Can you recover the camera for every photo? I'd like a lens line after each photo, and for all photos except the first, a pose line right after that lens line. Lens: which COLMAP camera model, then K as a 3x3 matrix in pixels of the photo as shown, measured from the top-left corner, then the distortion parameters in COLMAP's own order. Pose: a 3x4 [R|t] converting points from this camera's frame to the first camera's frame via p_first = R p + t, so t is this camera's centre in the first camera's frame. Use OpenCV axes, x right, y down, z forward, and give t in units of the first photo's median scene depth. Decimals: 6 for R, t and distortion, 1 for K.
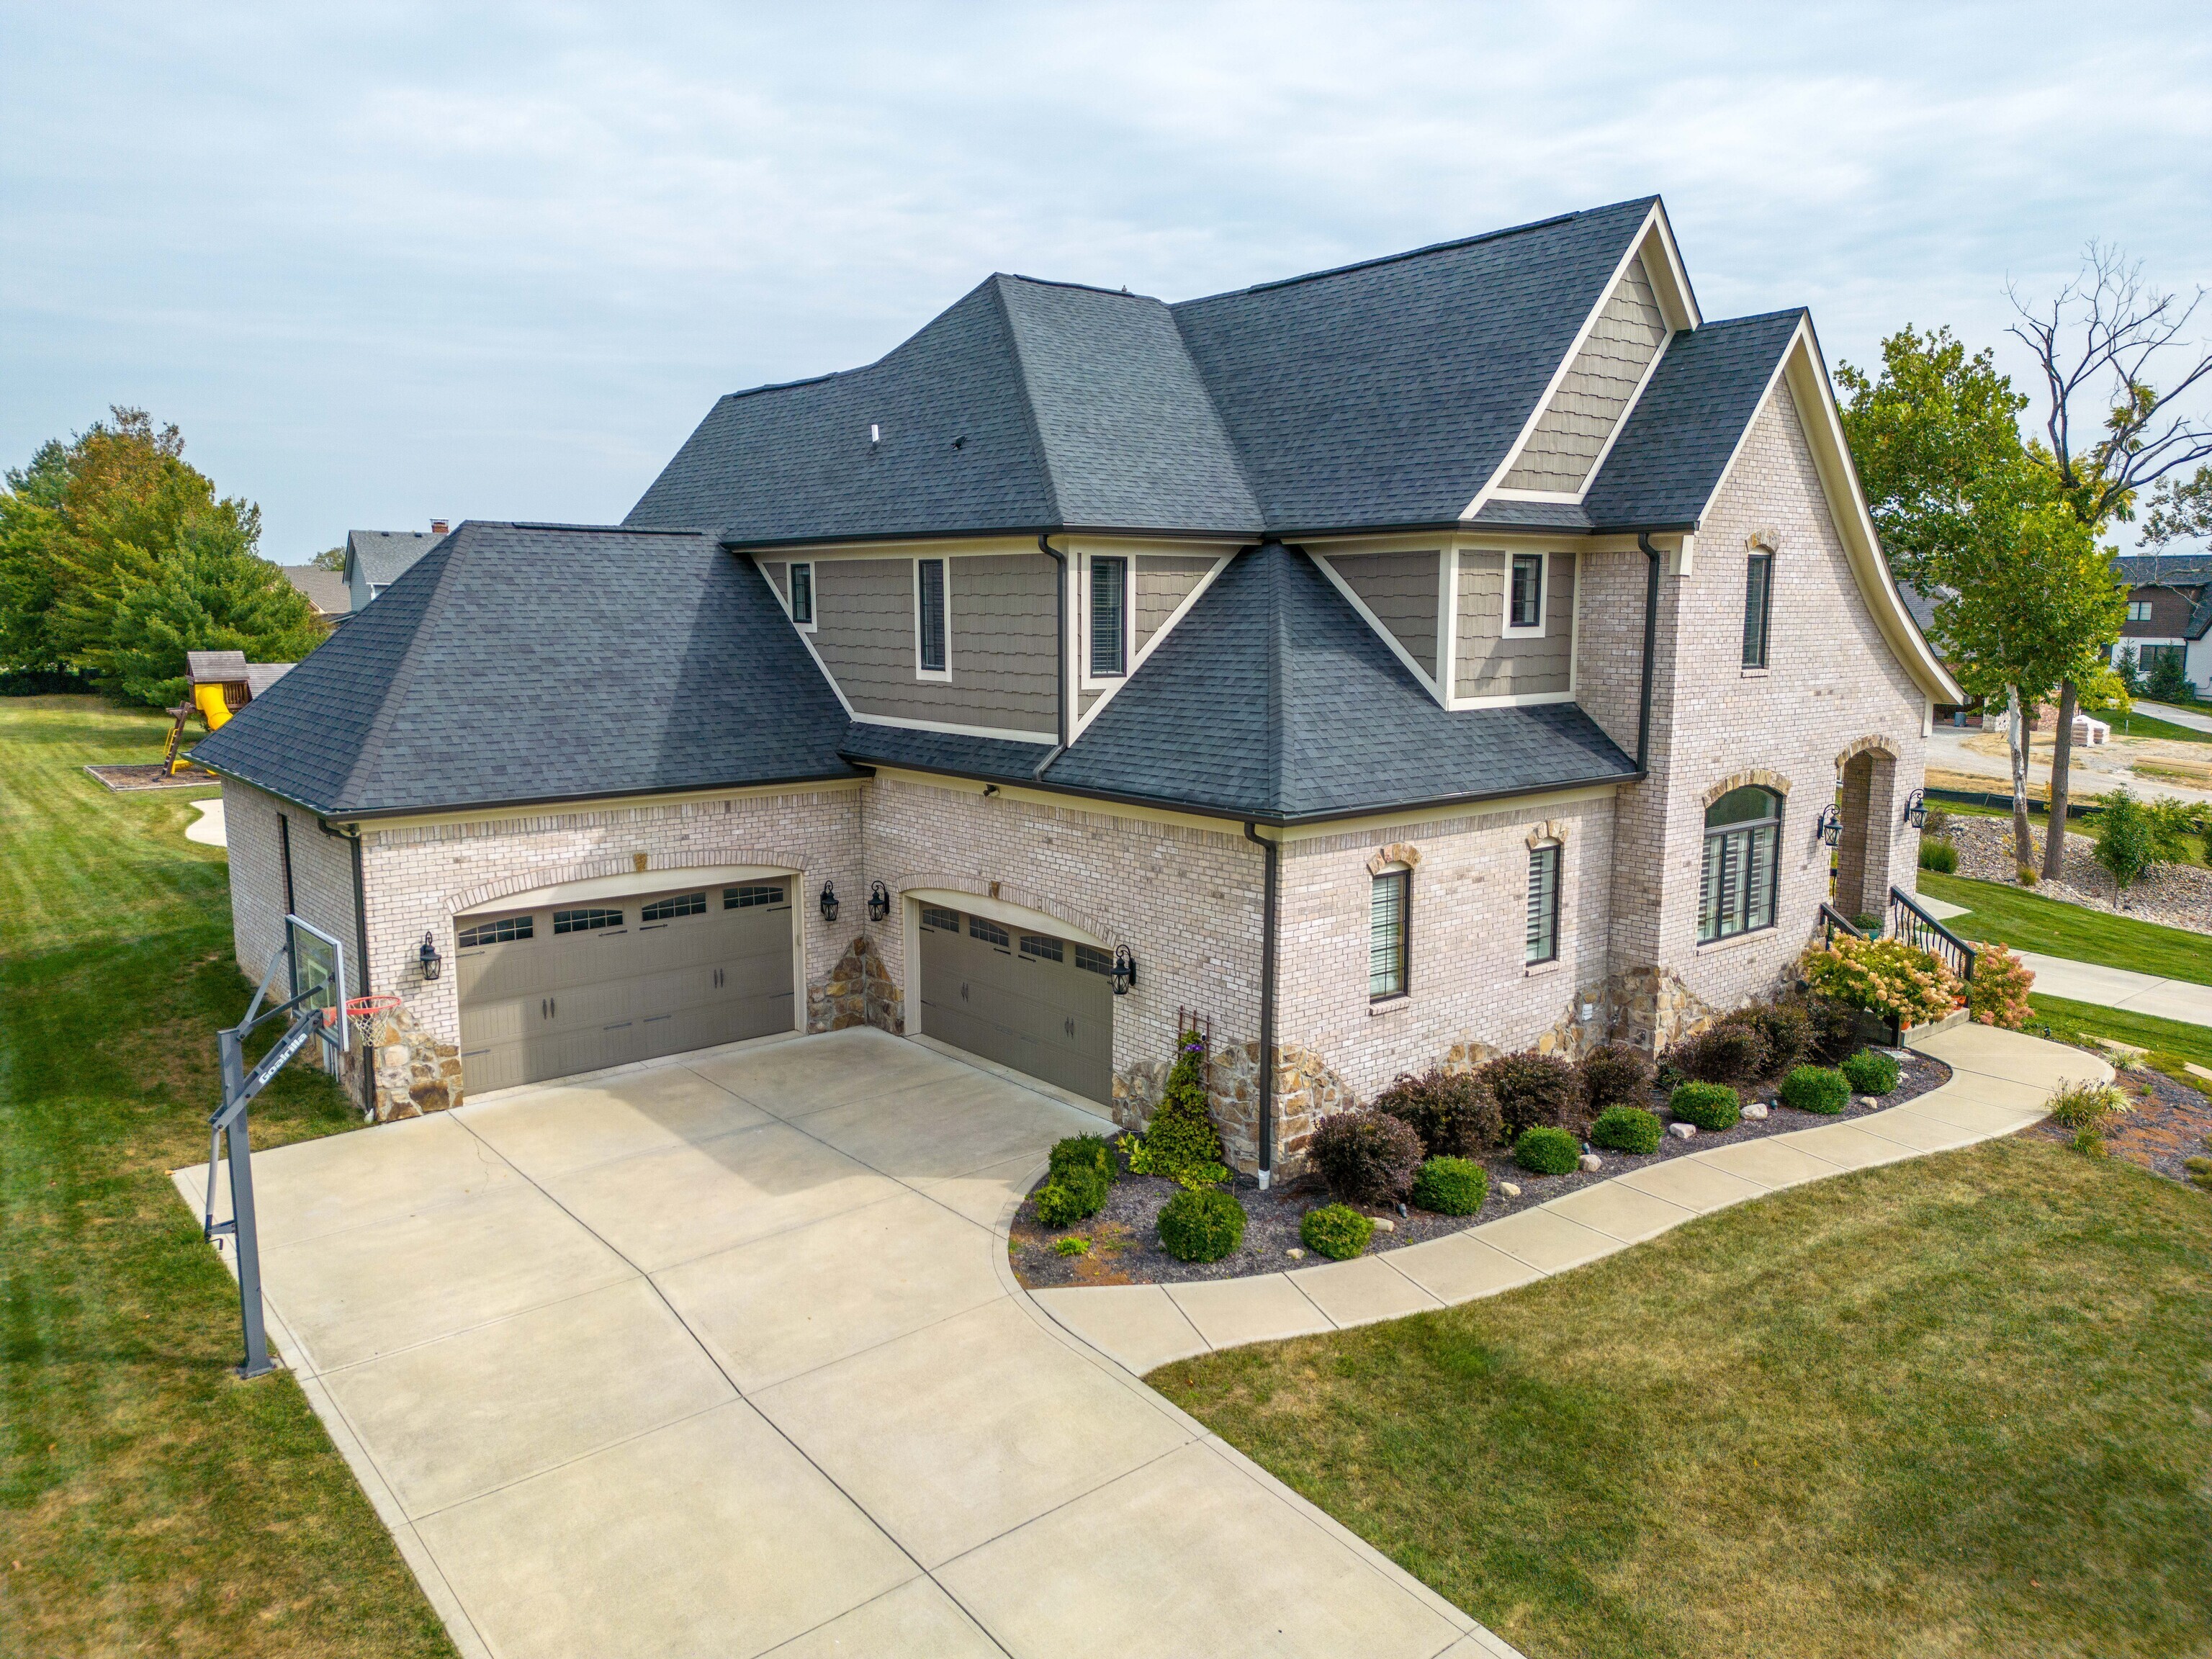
lens RADIAL K [[1535.8, 0, 1108.9], [0, 1535.8, 827.2], [0, 0, 1]] dist [0.096242, -0.095453]
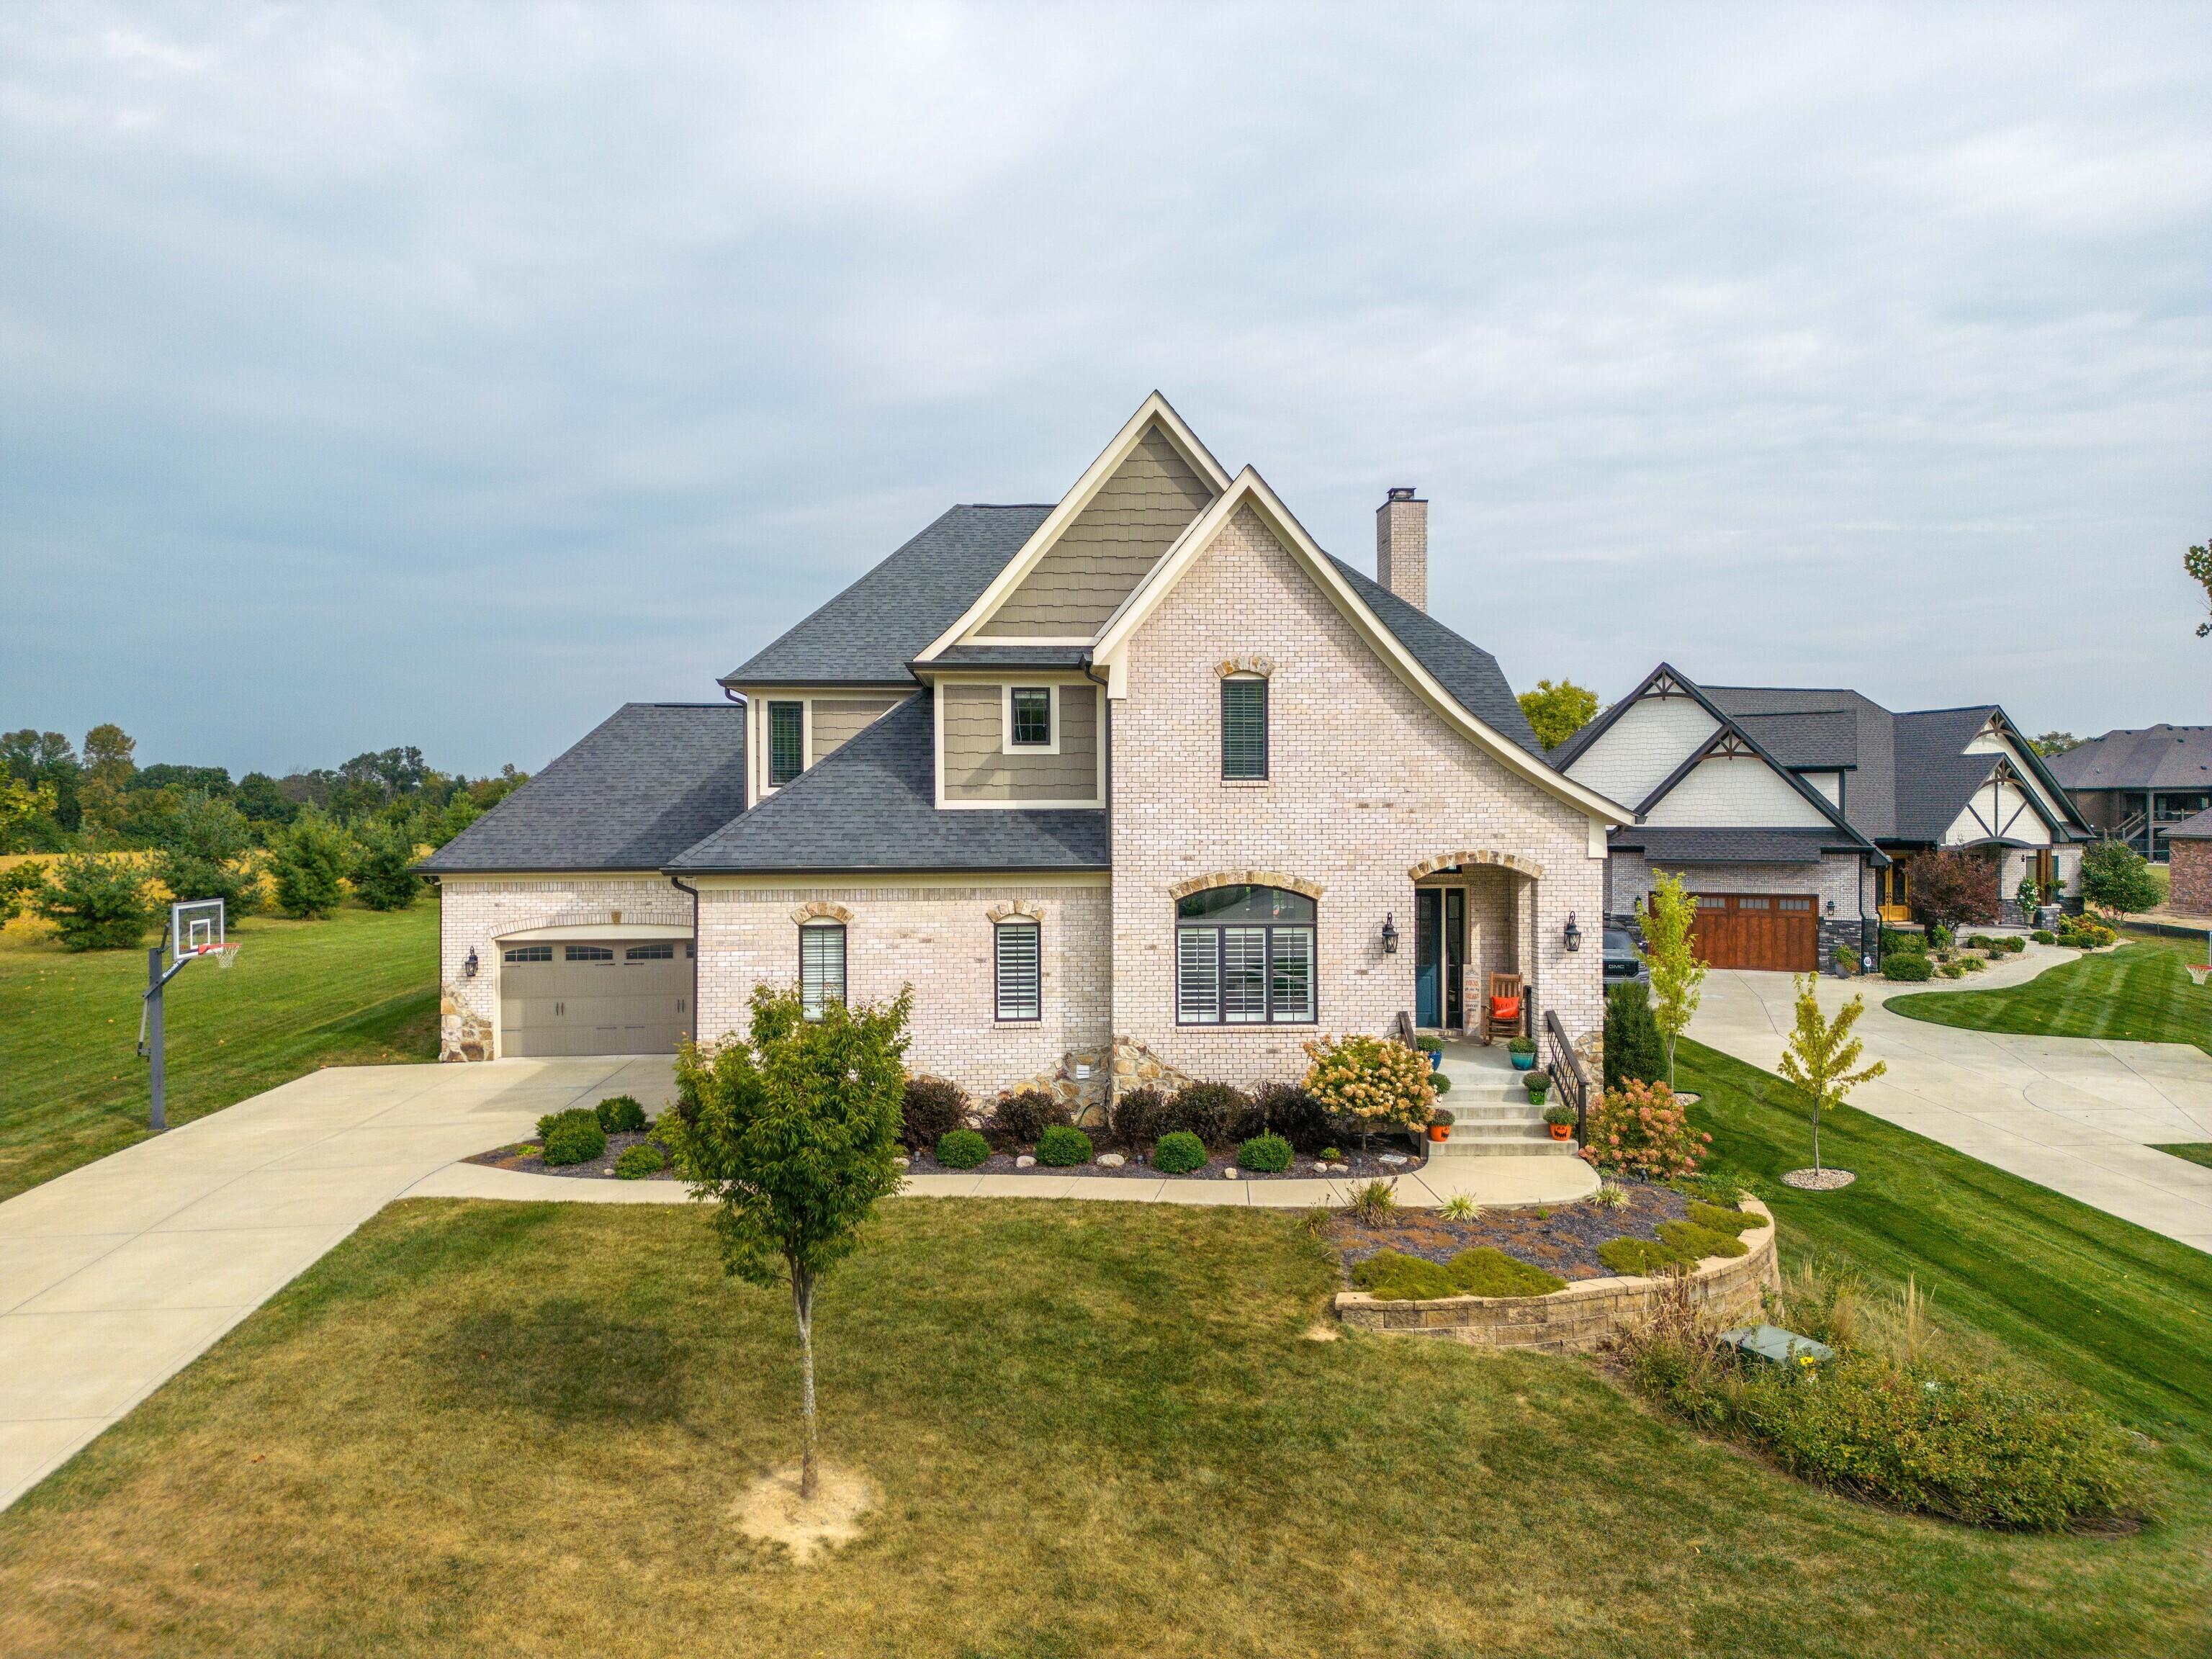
lens RADIAL K [[1535.8, 0, 1108.9], [0, 1535.8, 827.2], [0, 0, 1]] dist [0.096242, -0.095453]
pose [[0.803741, 0.002781, -0.594972, 1.026820], [-0.080790, 0.991237, -0.104505, 0.057116], [0.589468, 0.132062, 0.796923, 0.072111]]
